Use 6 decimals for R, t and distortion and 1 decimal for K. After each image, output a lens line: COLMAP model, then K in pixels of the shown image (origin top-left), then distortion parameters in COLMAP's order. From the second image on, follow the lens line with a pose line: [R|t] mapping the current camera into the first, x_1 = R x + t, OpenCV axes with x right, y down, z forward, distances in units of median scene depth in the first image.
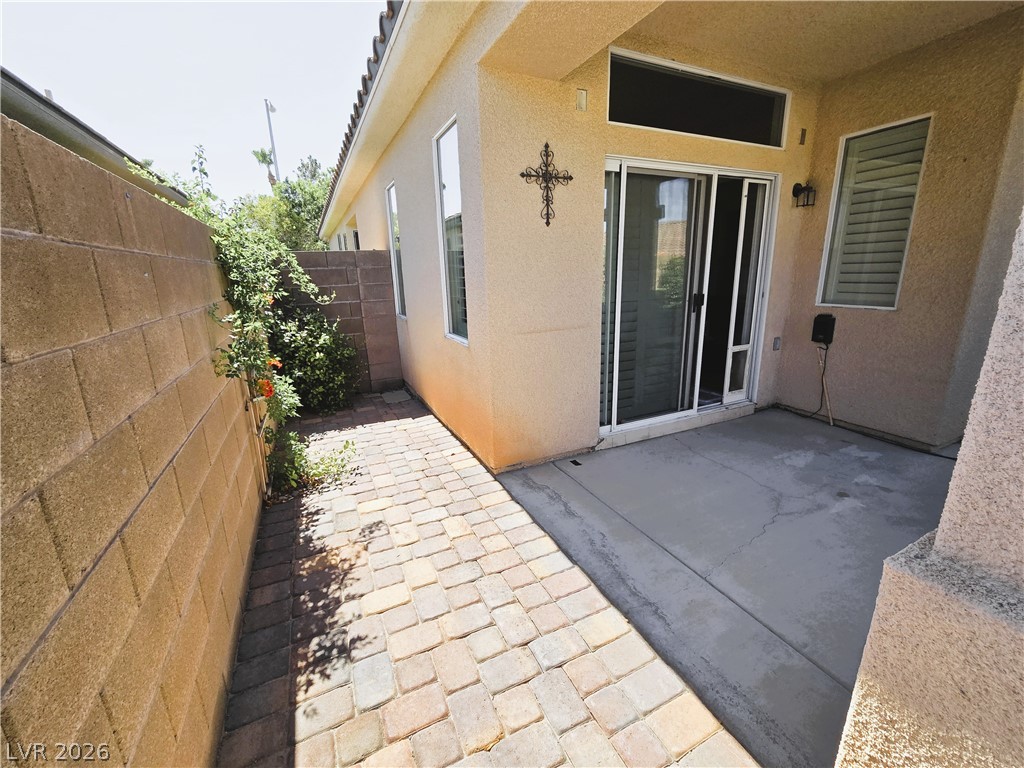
lens RADIAL K [[418.1, 0, 510.7], [0, 418.1, 377.3], [0, 0, 1]] dist [-0.000877, 0.000045]
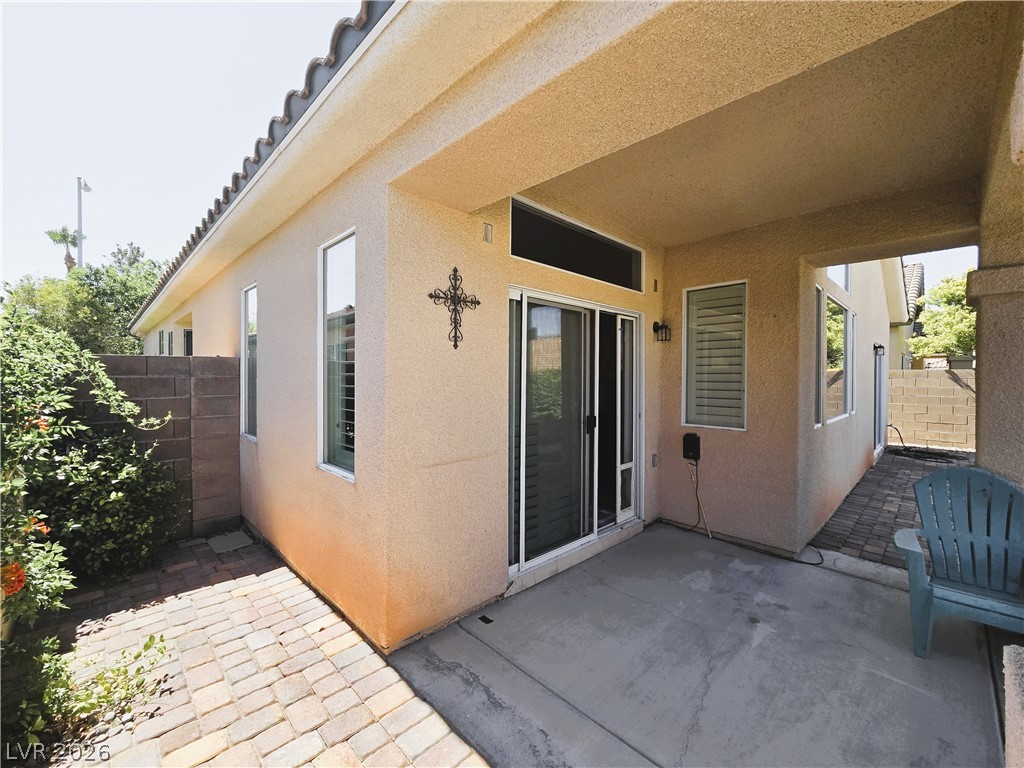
lens RADIAL K [[422.0, 0, 512.5], [0, 422.0, 379.1], [0, 0, 1]] dist [0.002473, 0.000061]
pose [[0.945902, 0.028770, 0.323176, -0.071861], [0.051537, 0.970091, -0.237205, -0.052262], [-0.320334, 0.241029, 0.916128, 0.090882]]
